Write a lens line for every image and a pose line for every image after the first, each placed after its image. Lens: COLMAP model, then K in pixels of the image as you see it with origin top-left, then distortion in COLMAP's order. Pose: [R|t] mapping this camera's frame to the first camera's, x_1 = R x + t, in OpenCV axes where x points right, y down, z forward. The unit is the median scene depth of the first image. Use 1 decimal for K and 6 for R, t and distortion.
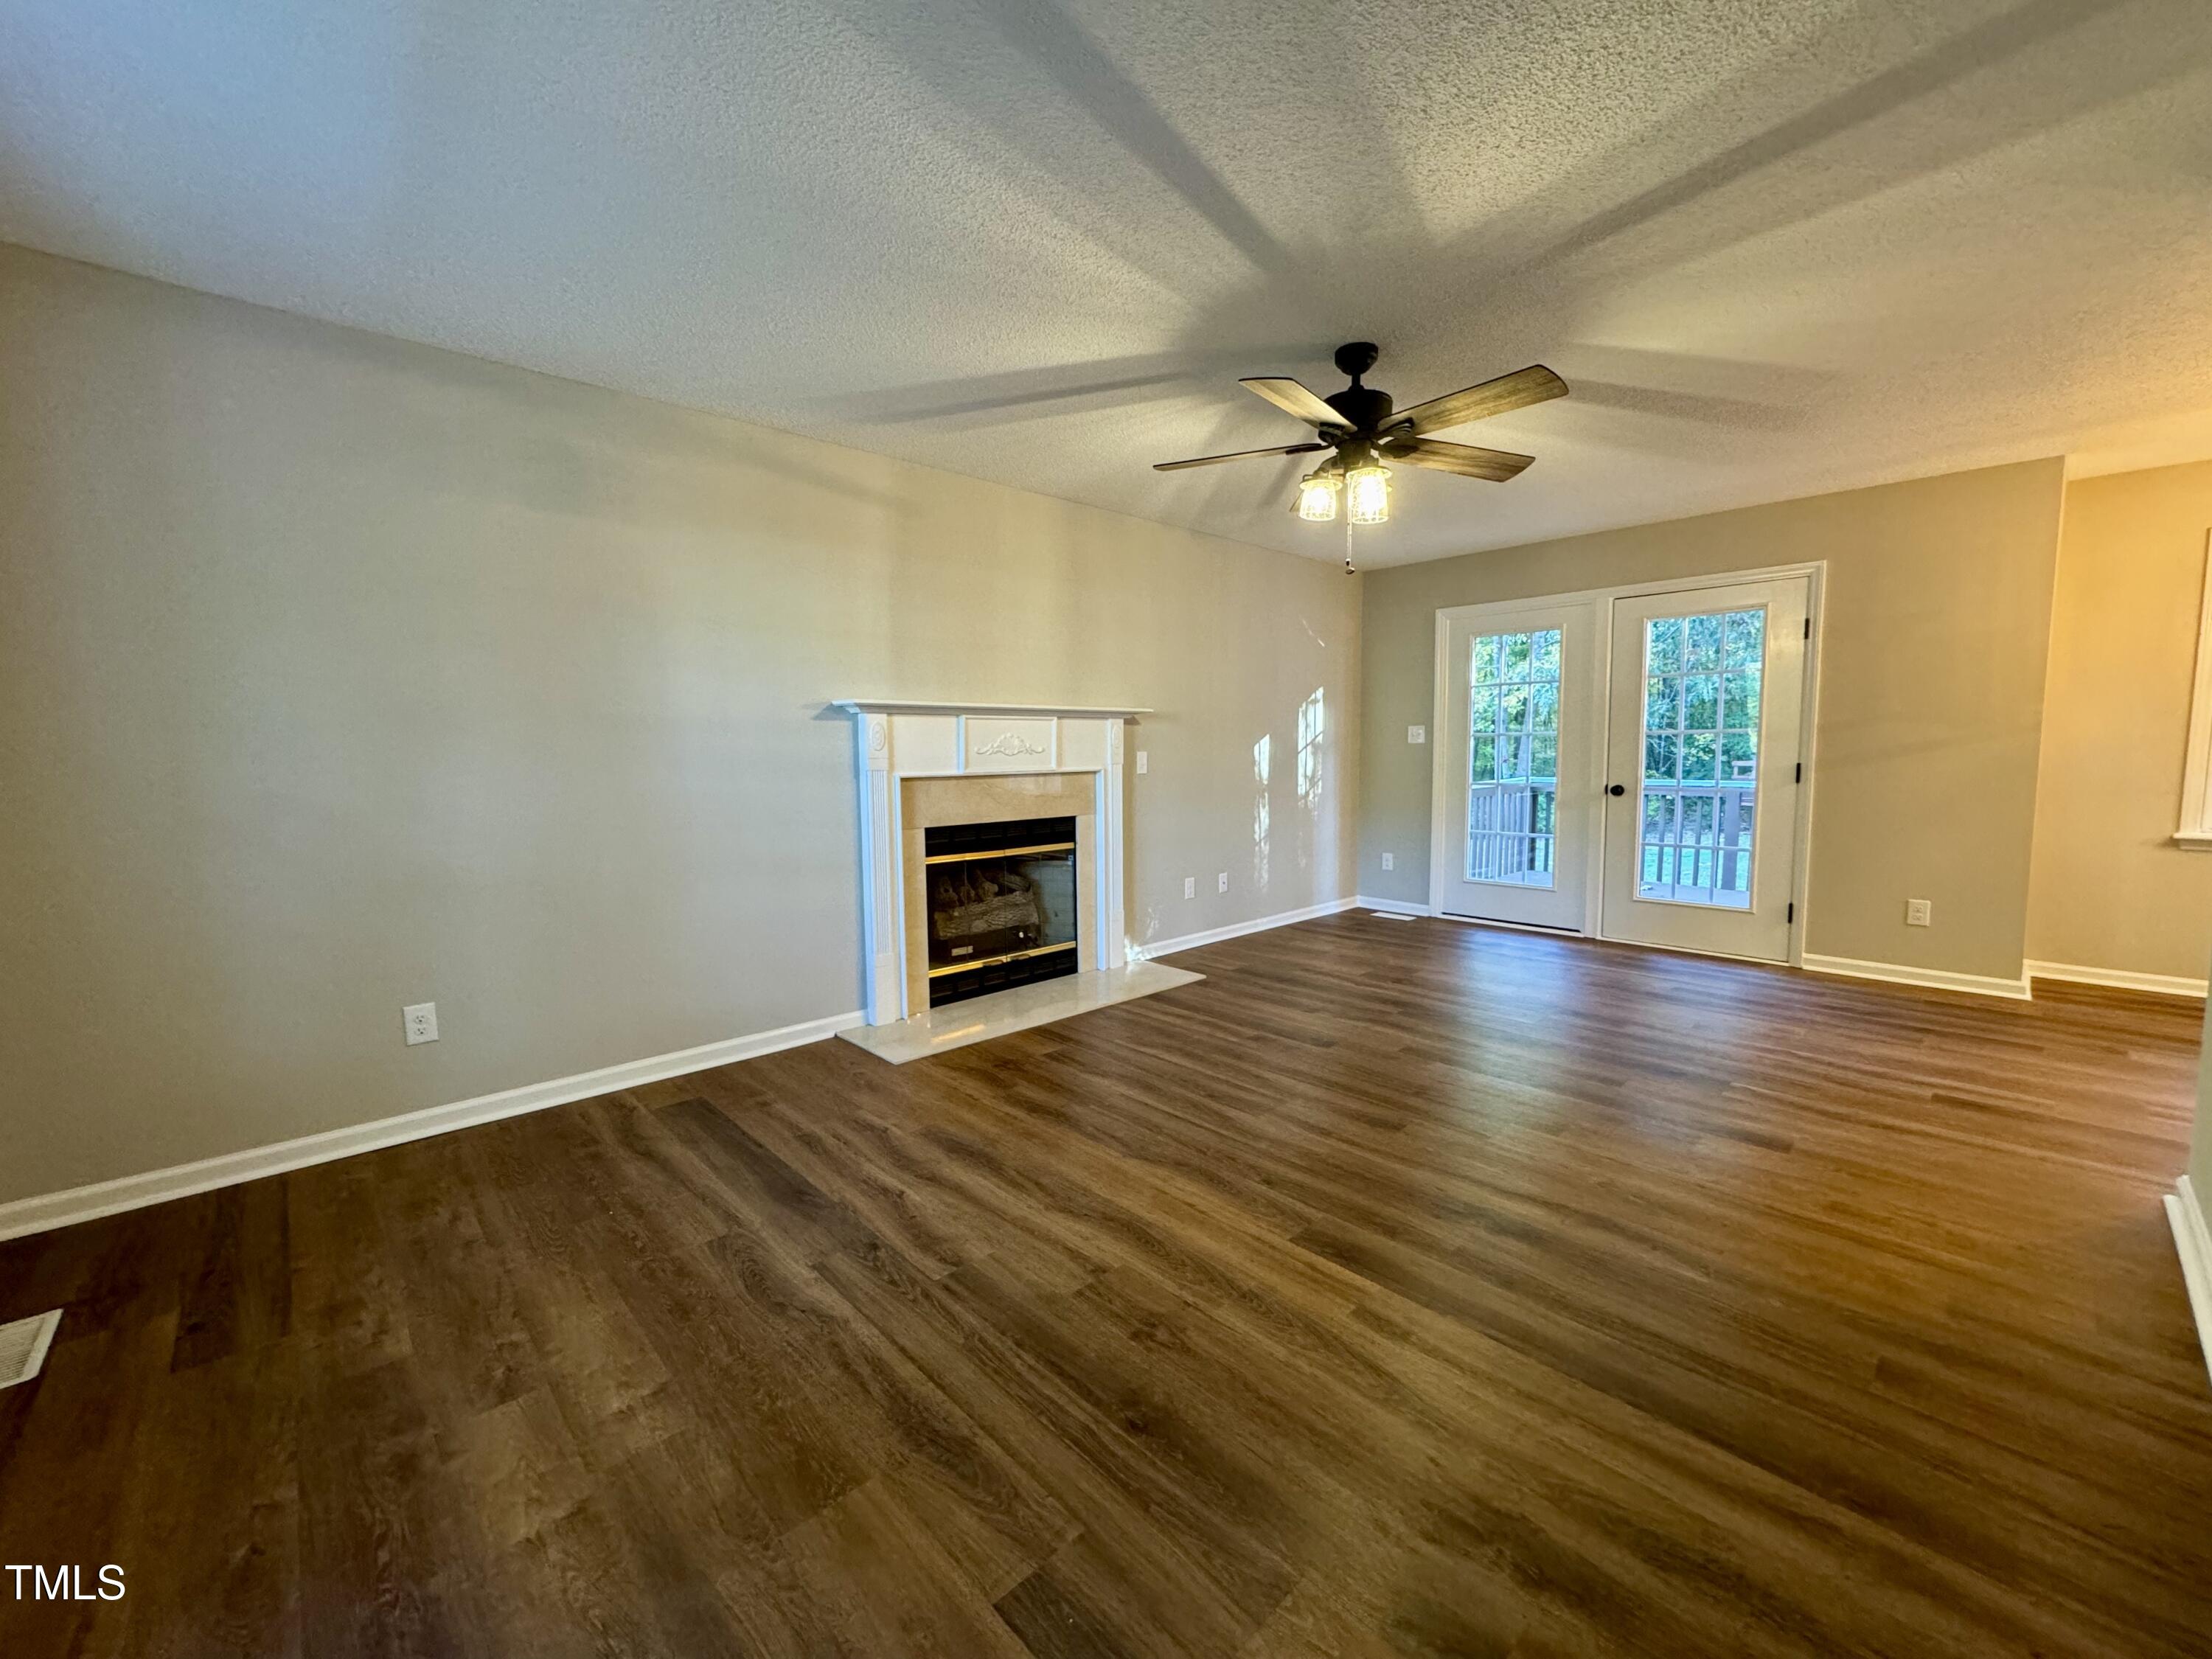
lens RADIAL K [[881.1, 0, 1107.0], [0, 881.1, 824.7], [0, 0, 1]] dist [-0.004340, 0.000566]
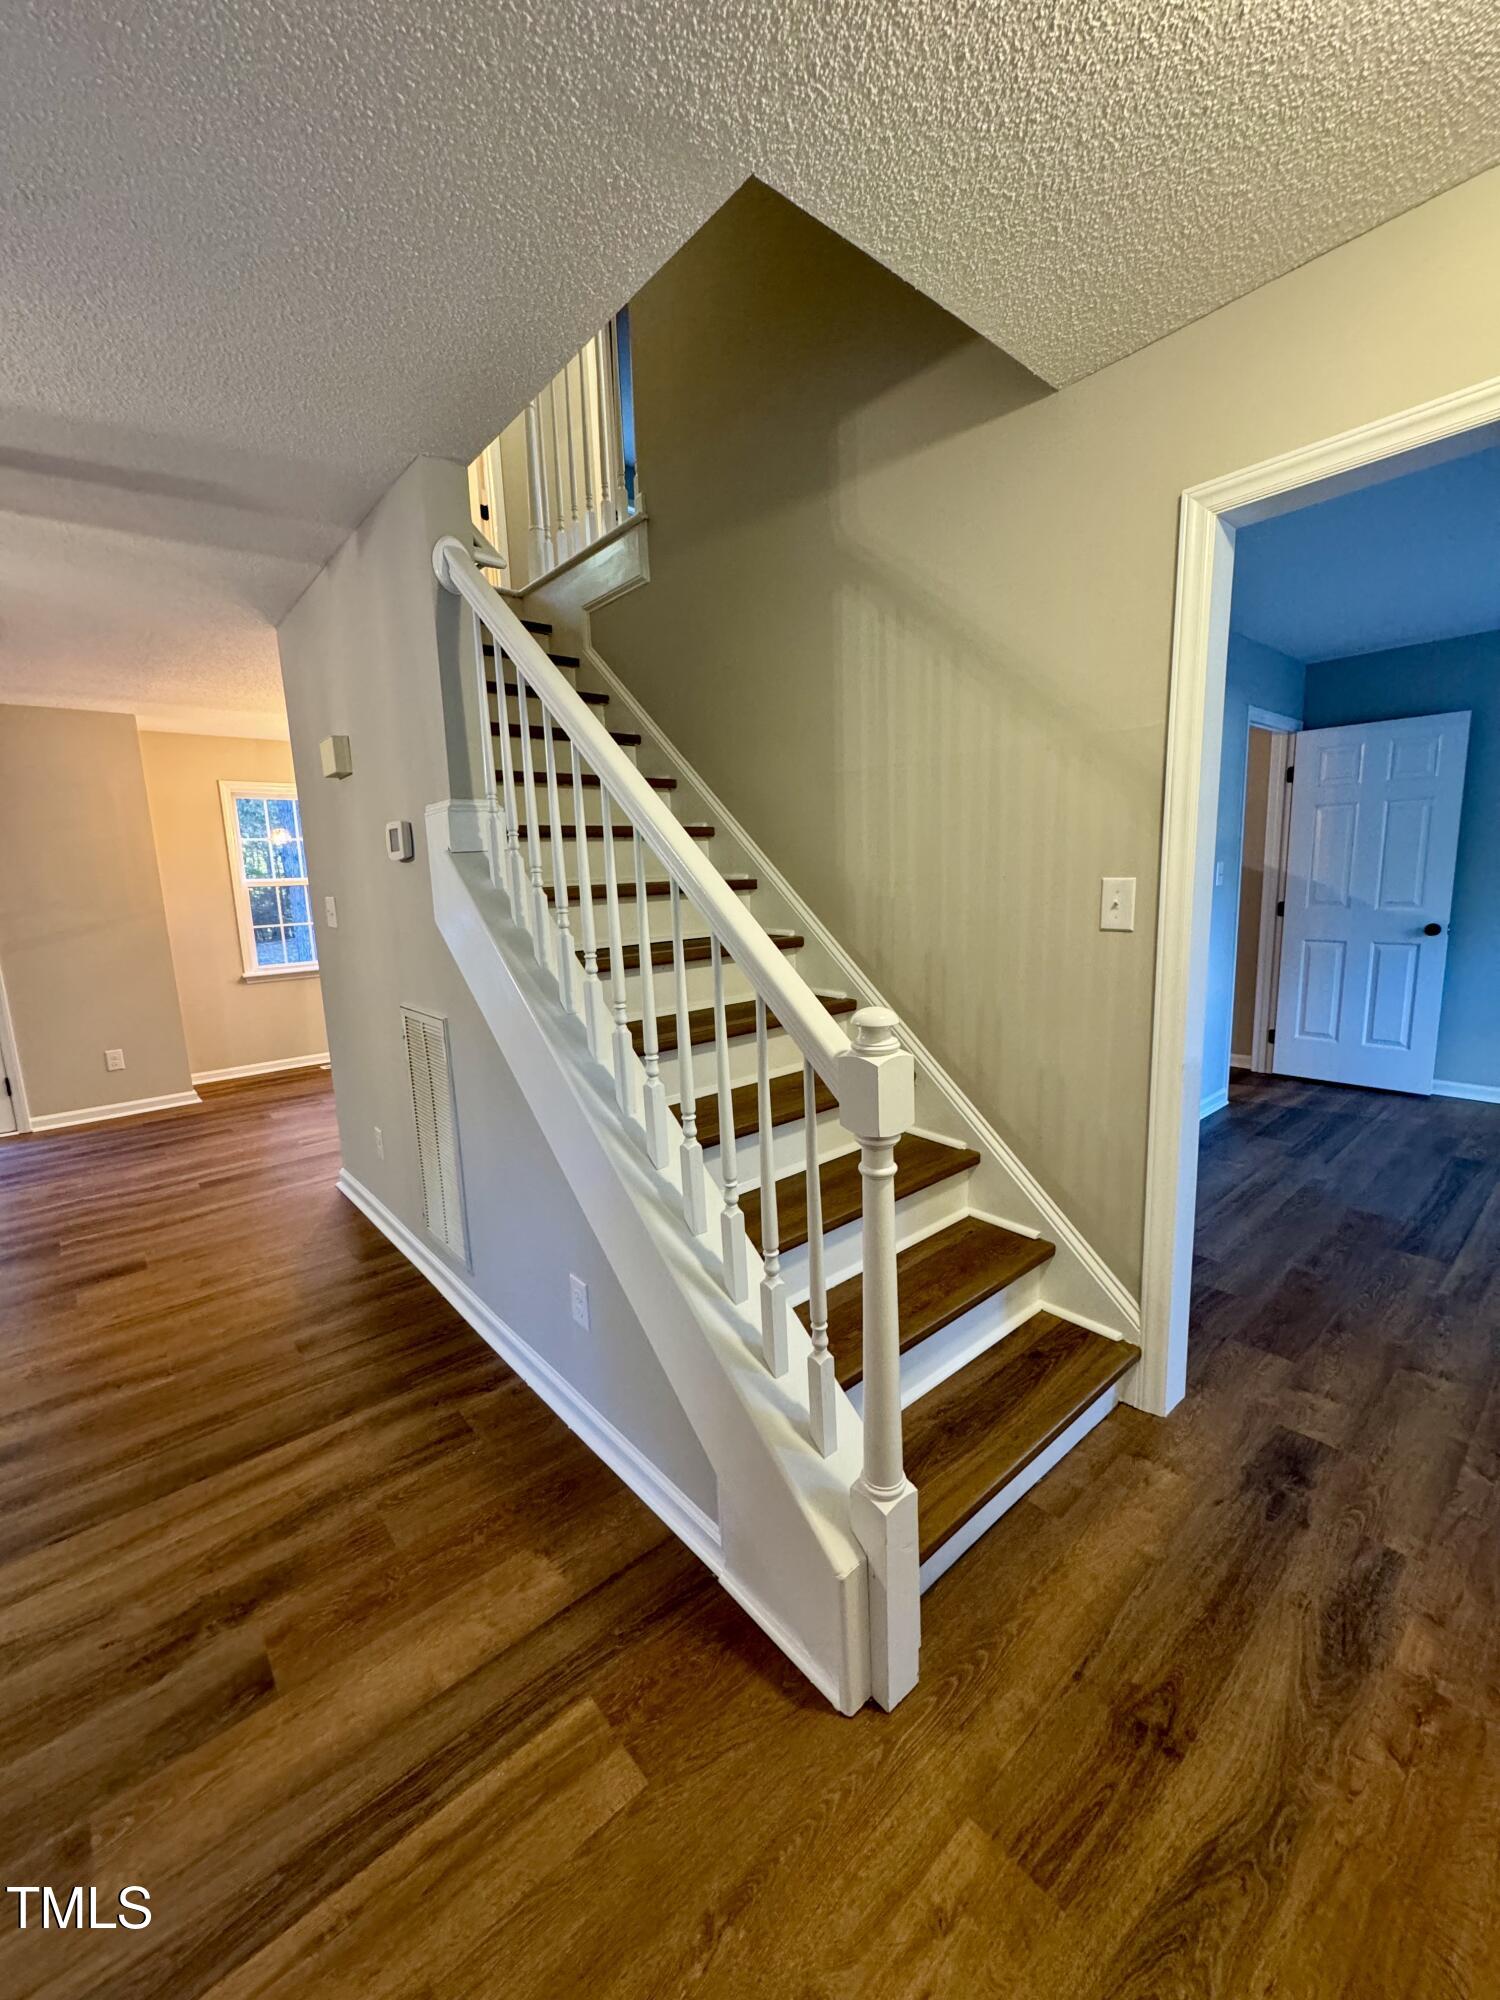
lens RADIAL K [[796.7, 0, 752.4], [0, 796.7, 997.6], [0, 0, 1]] dist [-0.004340, 0.000566]
pose [[0.034322, -0.148583, 0.988304, -0.212198], [0.121076, 0.982221, 0.143464, -0.053803], [-0.992050, 0.114736, 0.051701, 0.024537]]
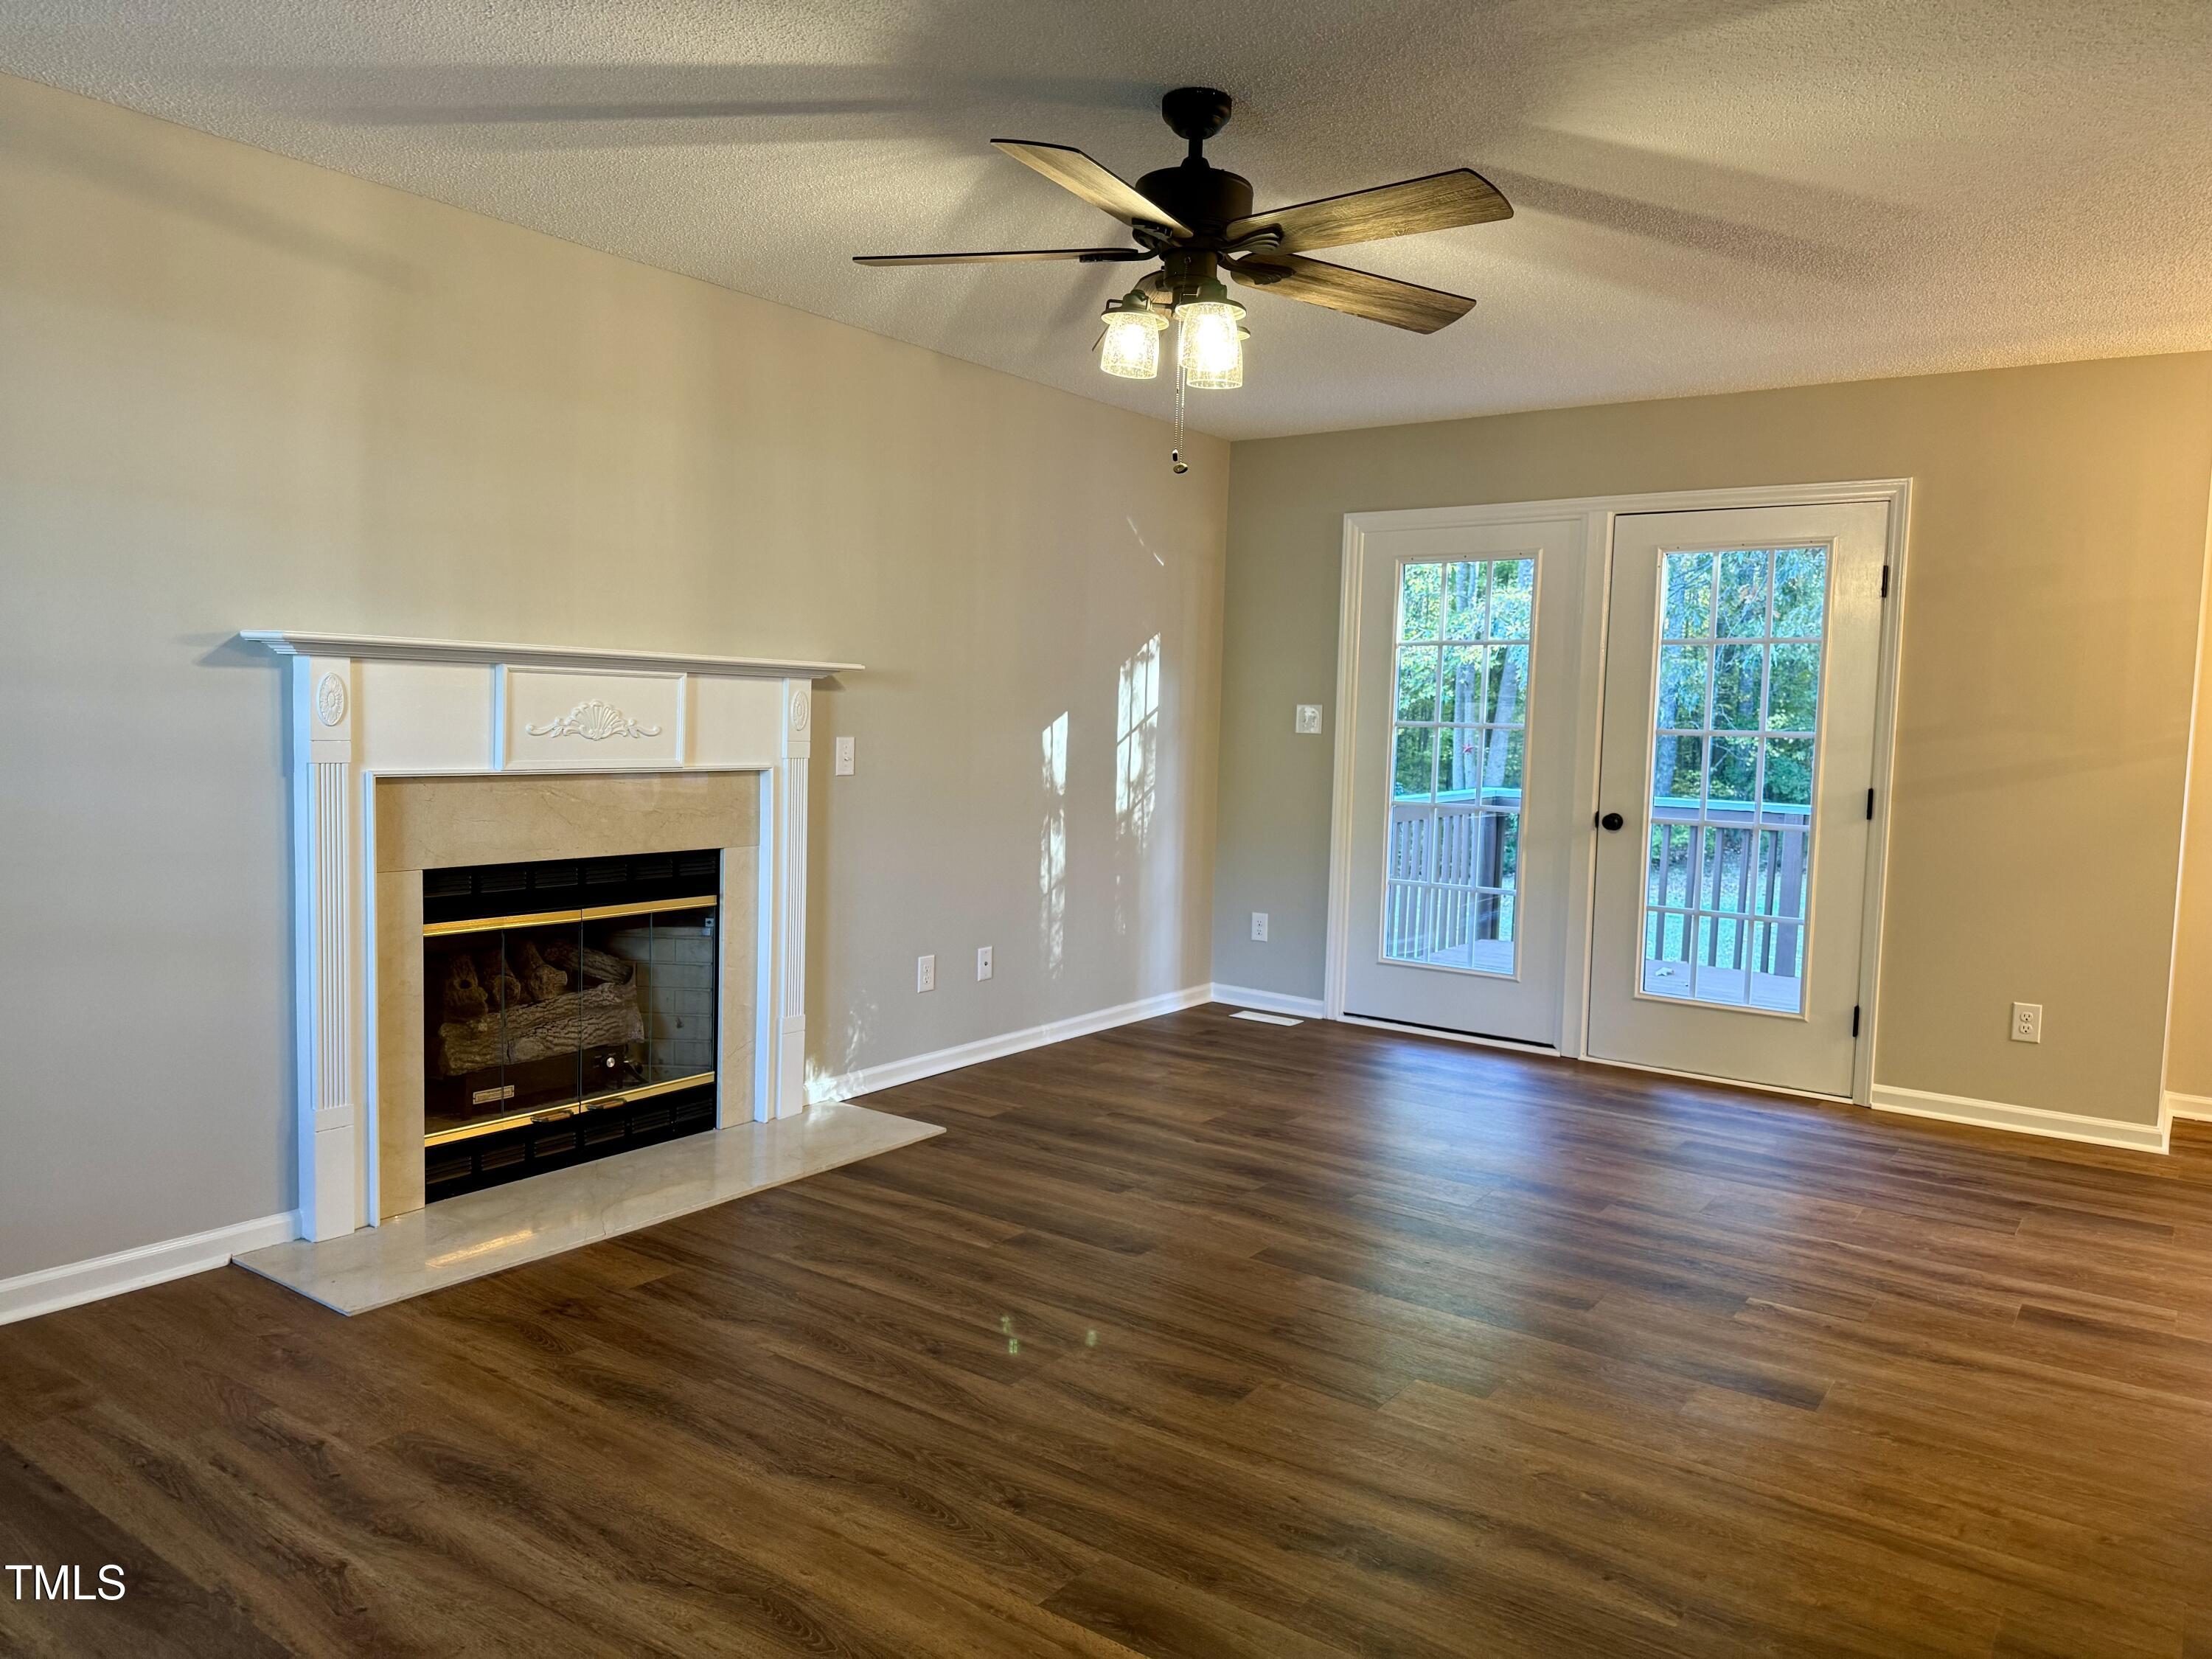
lens RADIAL K [[1551.9, 0, 1109.3], [0, 1551.9, 826.2], [0, 0, 1]] dist [0.058688, -0.074781]
pose [[0.981232, 0.021414, 0.191640, 0.026869], [-0.019804, 0.999751, -0.010310, -0.027241], [-0.191813, 0.006321, 0.981411, -0.030220]]
